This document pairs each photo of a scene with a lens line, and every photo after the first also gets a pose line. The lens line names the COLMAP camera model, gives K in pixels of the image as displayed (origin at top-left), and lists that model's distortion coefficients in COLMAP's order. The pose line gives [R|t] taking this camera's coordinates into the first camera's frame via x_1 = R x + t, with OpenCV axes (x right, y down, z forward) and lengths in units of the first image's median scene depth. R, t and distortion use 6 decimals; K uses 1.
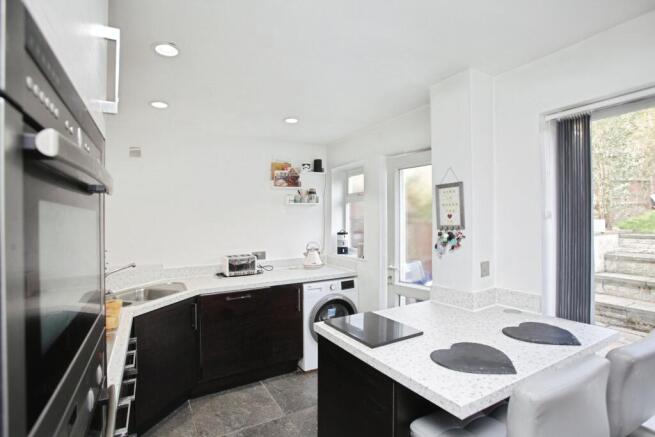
lens RADIAL K [[318.7, 0, 327.5], [0, 318.7, 218.5], [0, 0, 1]] dist [-0.062790, 0.024338]
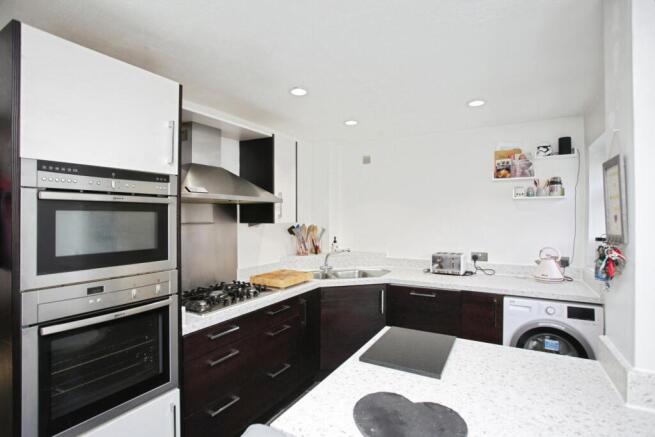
lens RADIAL K [[318.7, 0, 327.5], [0, 318.7, 218.5], [0, 0, 1]] dist [-0.062790, 0.024338]
pose [[0.519225, 0.024314, -0.854292, 0.317799], [-0.011792, 0.999704, 0.021285, -0.005608], [0.854556, -0.000978, 0.519358, 0.165095]]
